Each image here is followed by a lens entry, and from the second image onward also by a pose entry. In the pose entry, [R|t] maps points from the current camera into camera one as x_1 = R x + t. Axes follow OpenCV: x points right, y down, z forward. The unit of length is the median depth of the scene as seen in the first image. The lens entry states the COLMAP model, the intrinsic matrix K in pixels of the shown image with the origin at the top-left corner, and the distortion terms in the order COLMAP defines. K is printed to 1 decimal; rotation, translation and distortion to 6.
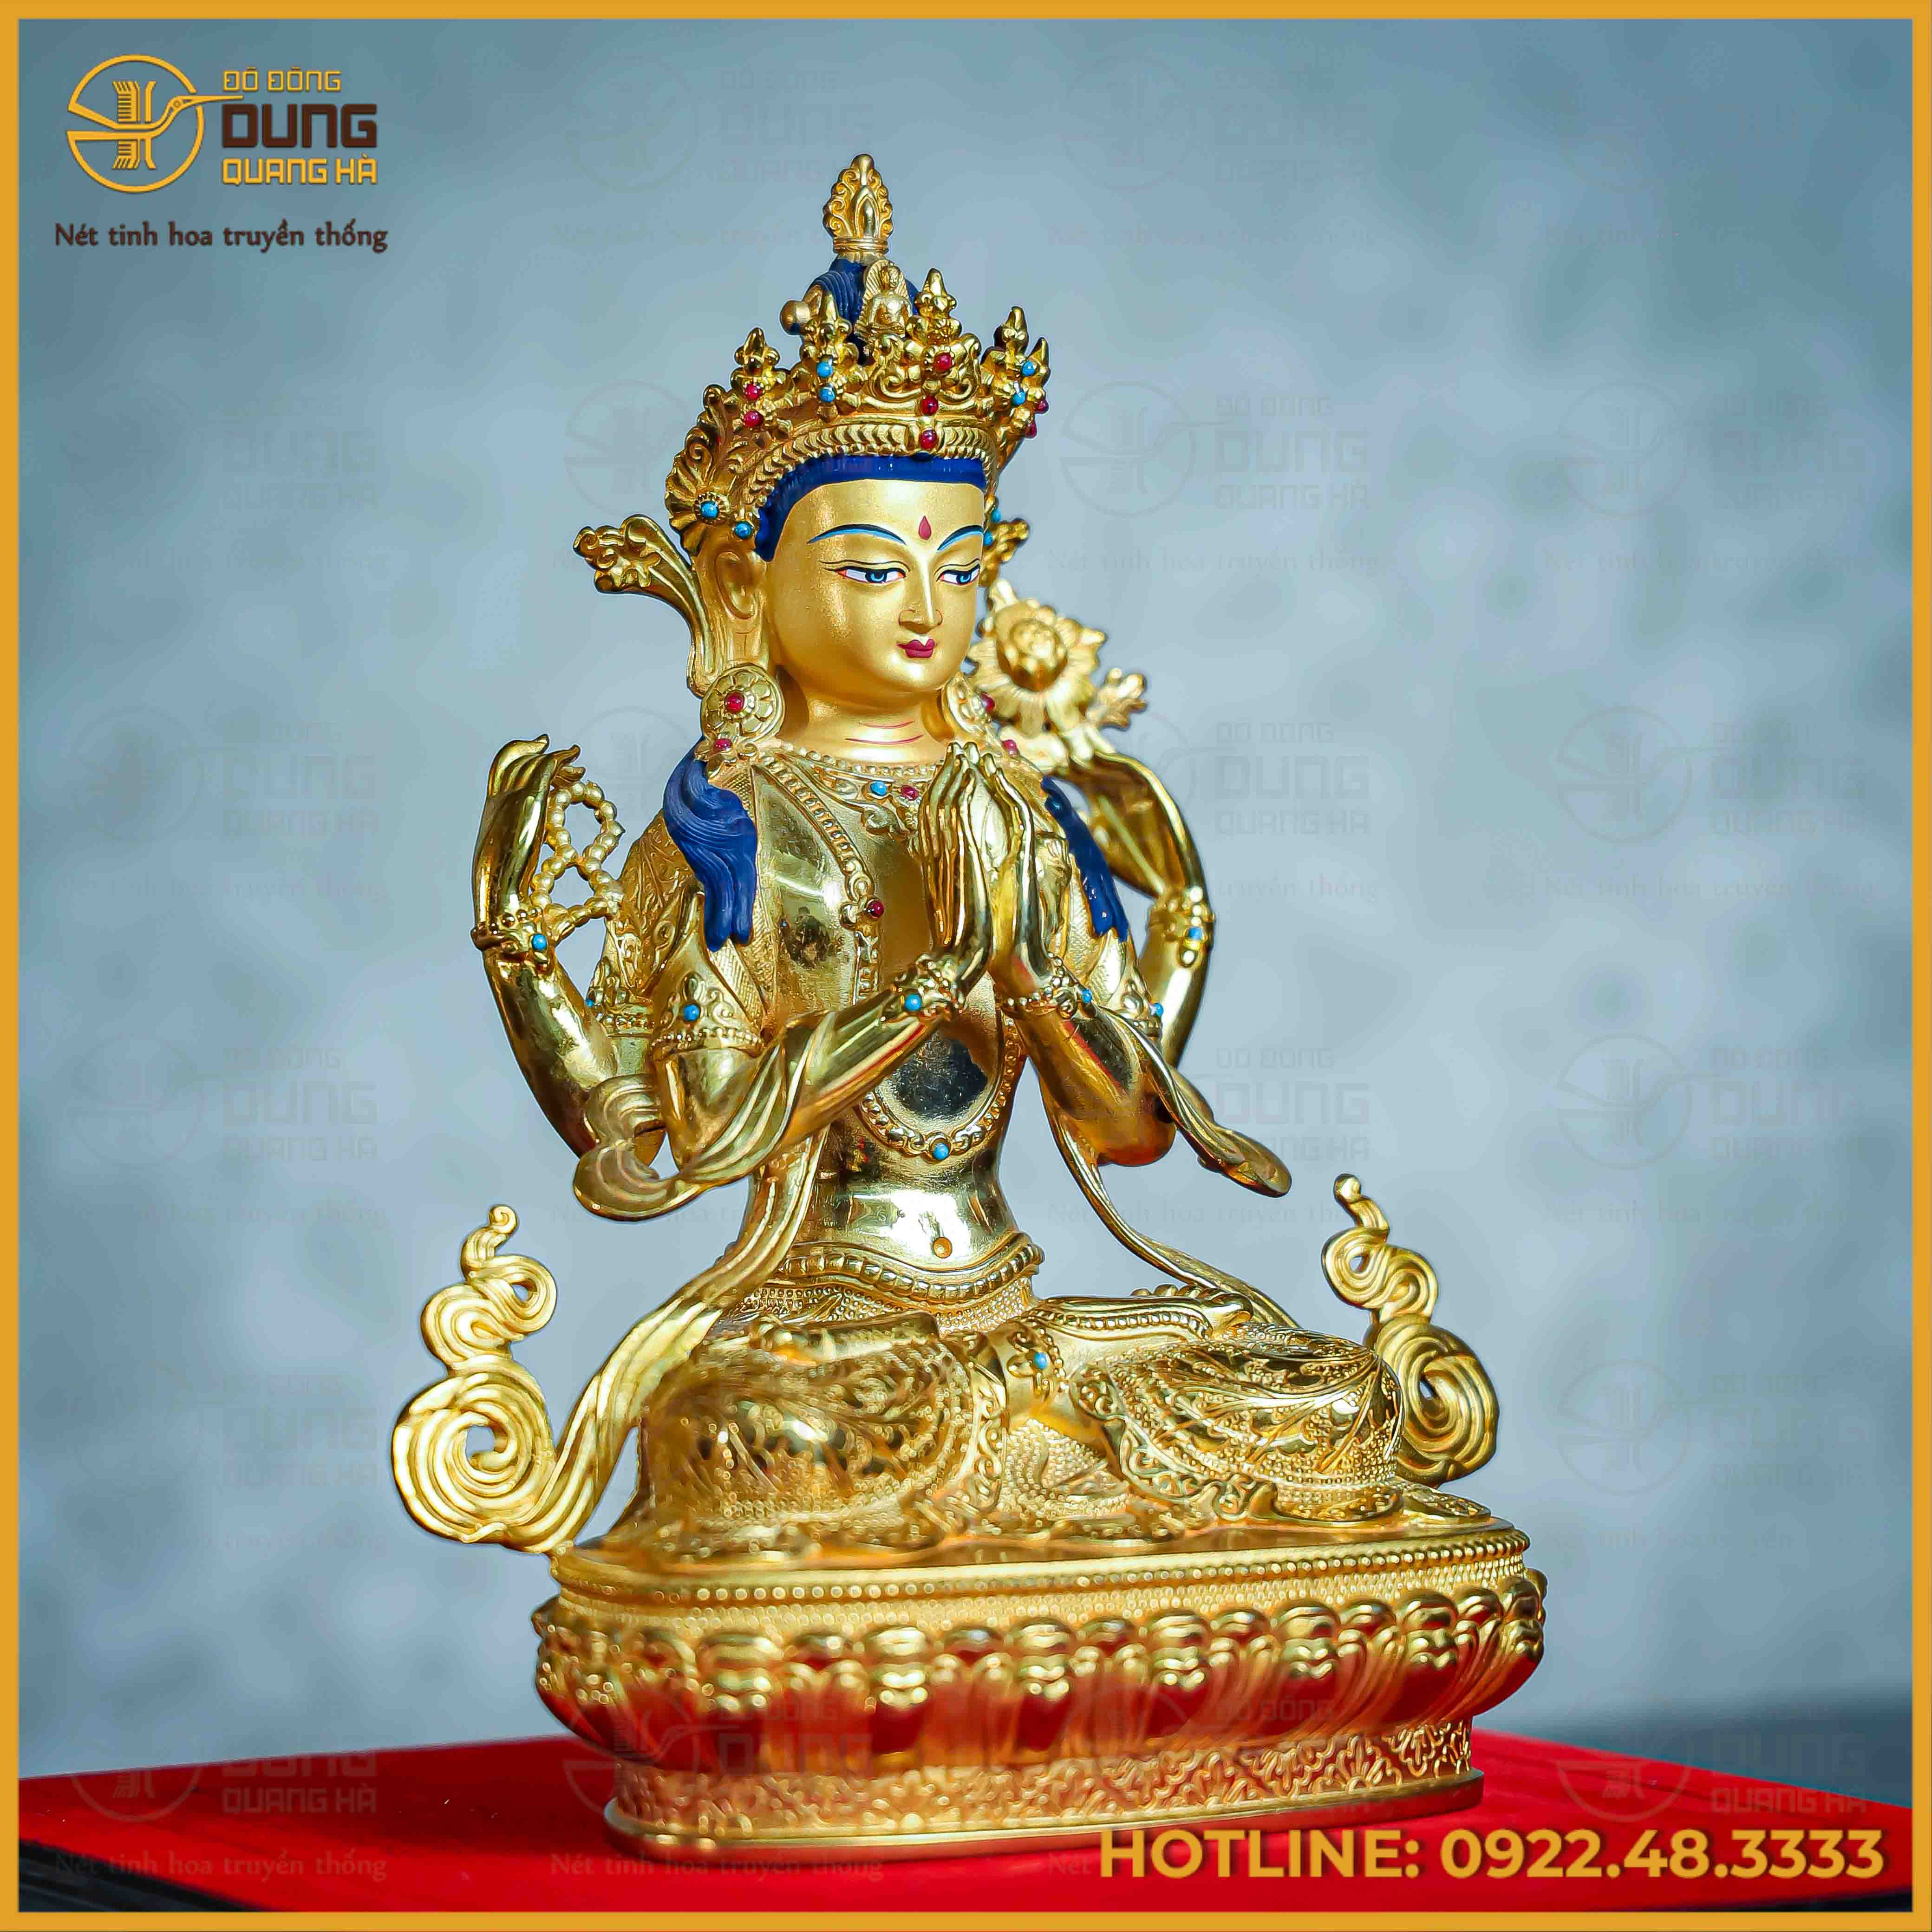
lens RADIAL K [[7864.2, 0, 963.5], [0, 7864.2, 967.2], [0, 0, 1]] dist [0.486453, 0.000000]
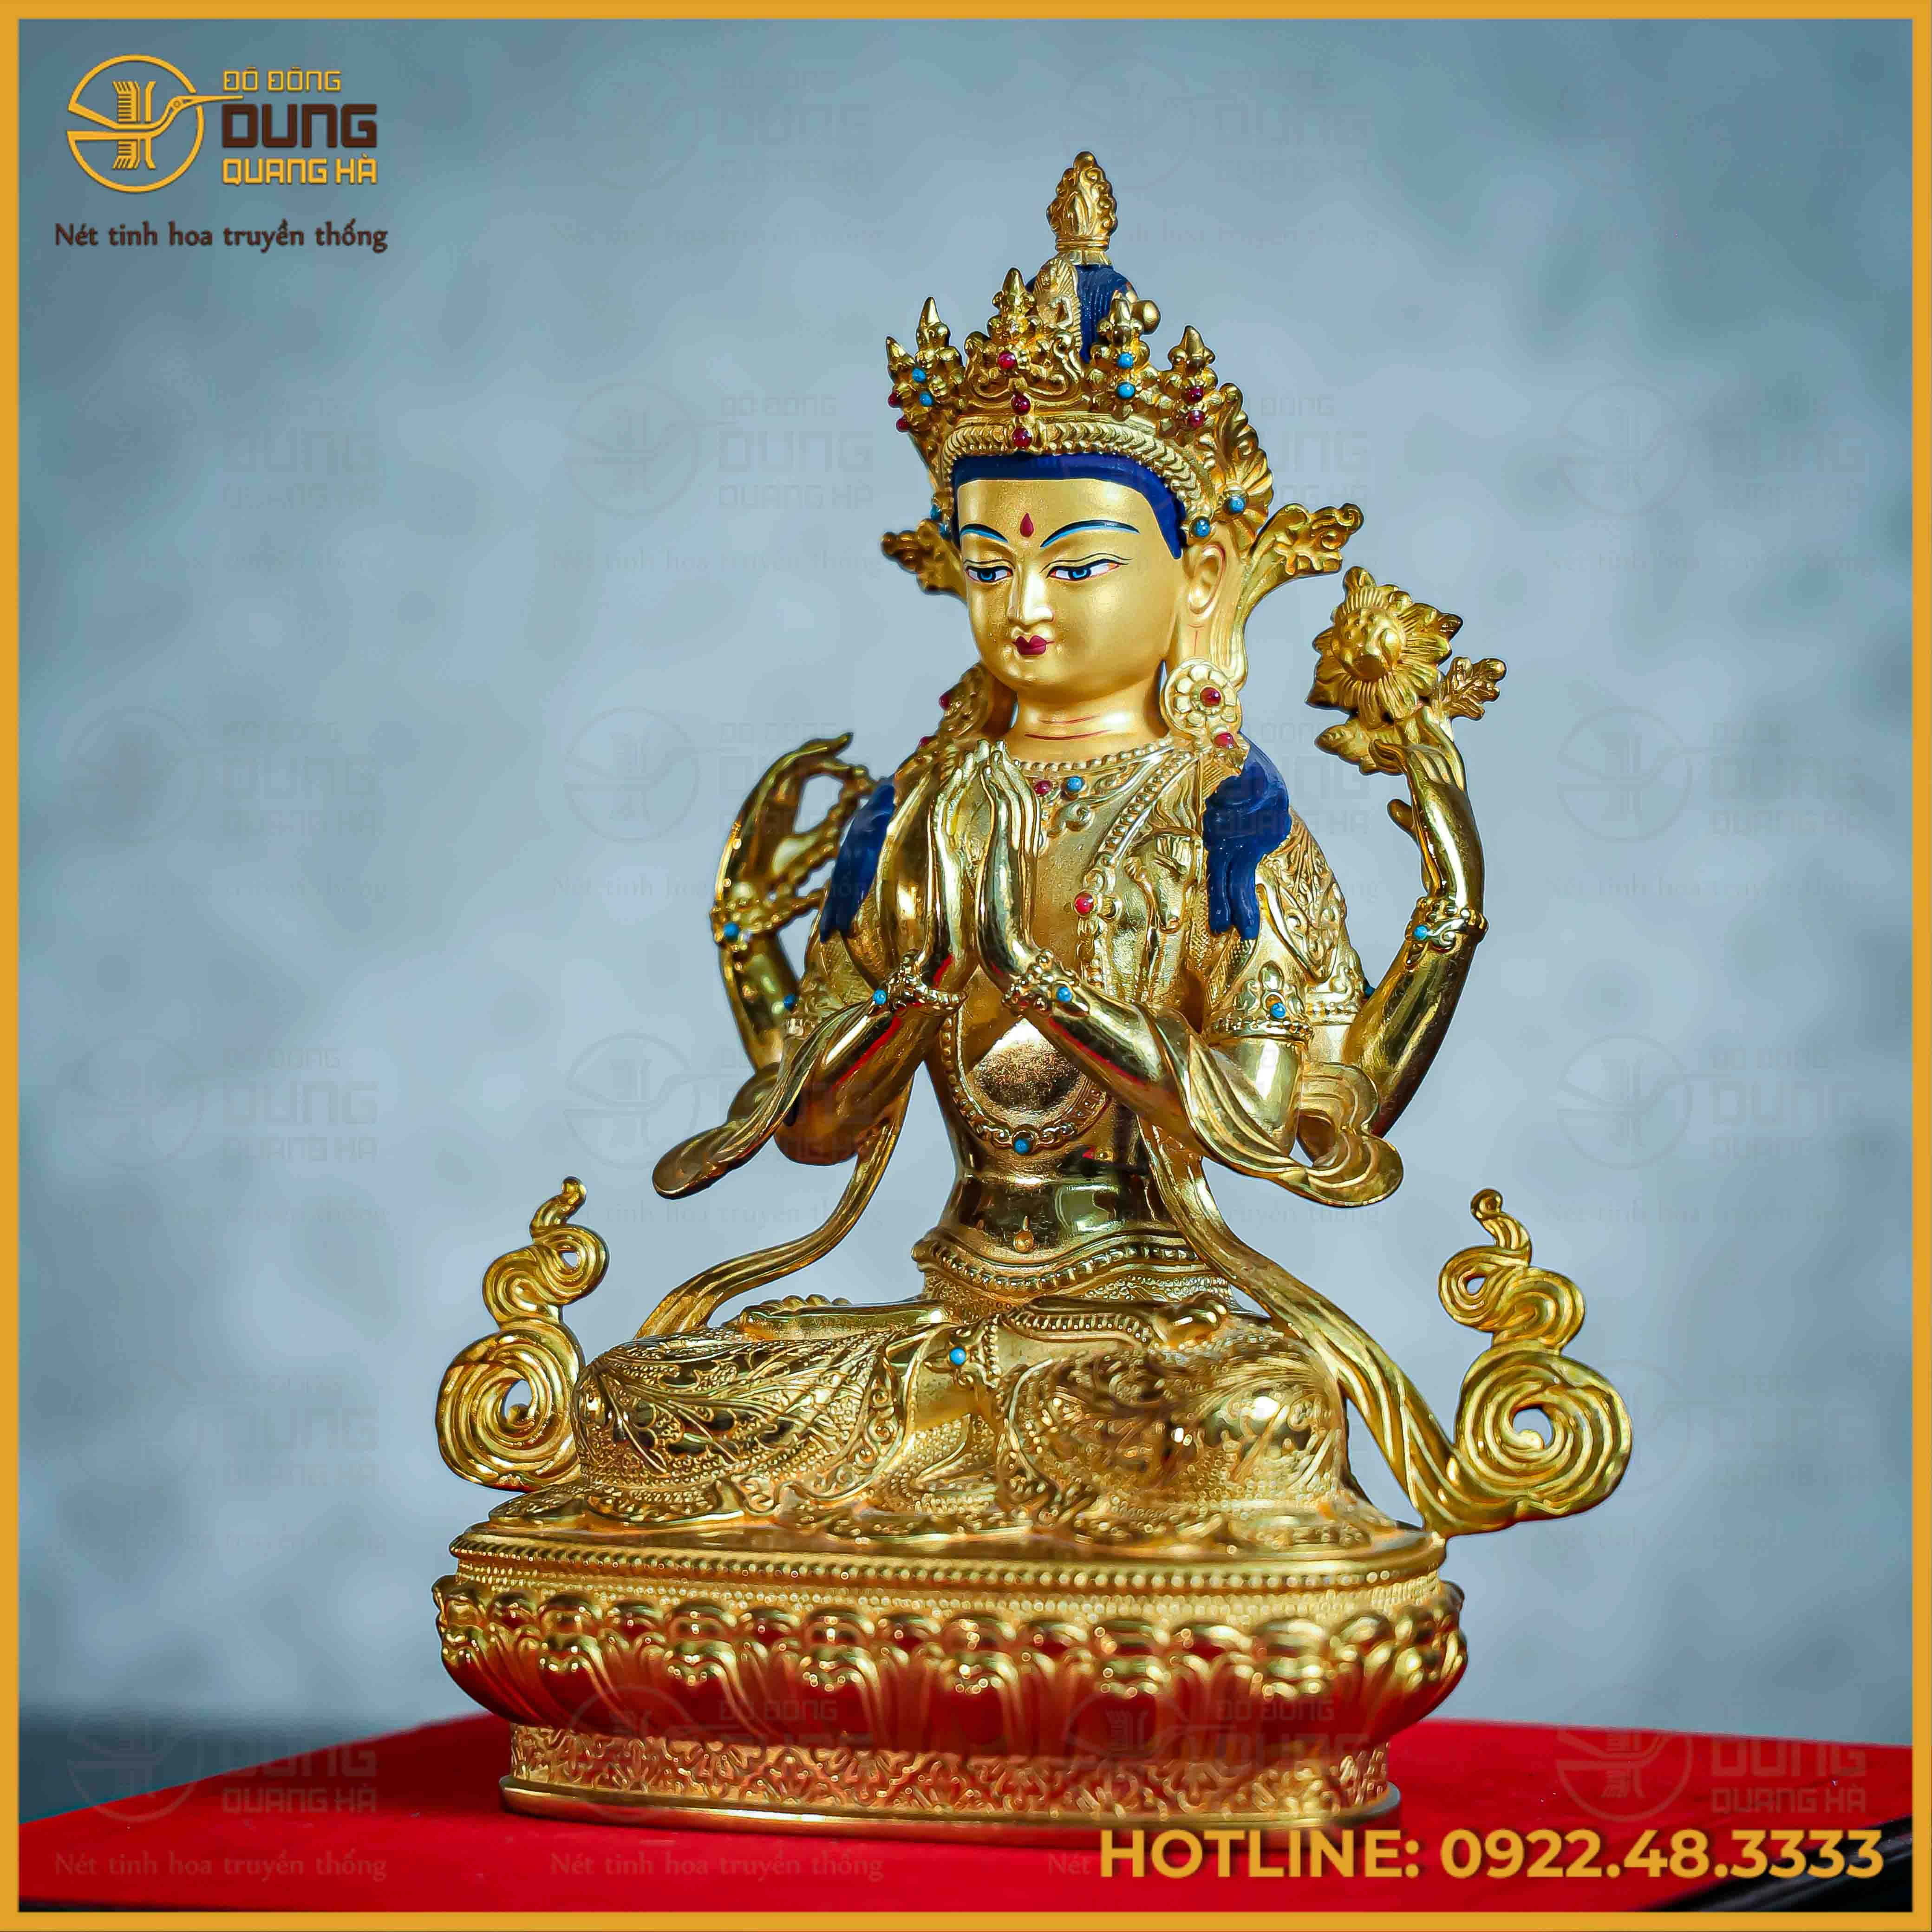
lens RADIAL K [[7864.2, 0, 959.1], [0, 7864.2, 959.8], [0, 0, 1]] dist [0.486453, 0.000000]
pose [[0.580078, 0.014758, -0.814427, 0.808514], [-0.010459, 0.999888, 0.010669, -0.010894], [0.814494, 0.002329, 0.580167, 0.407476]]
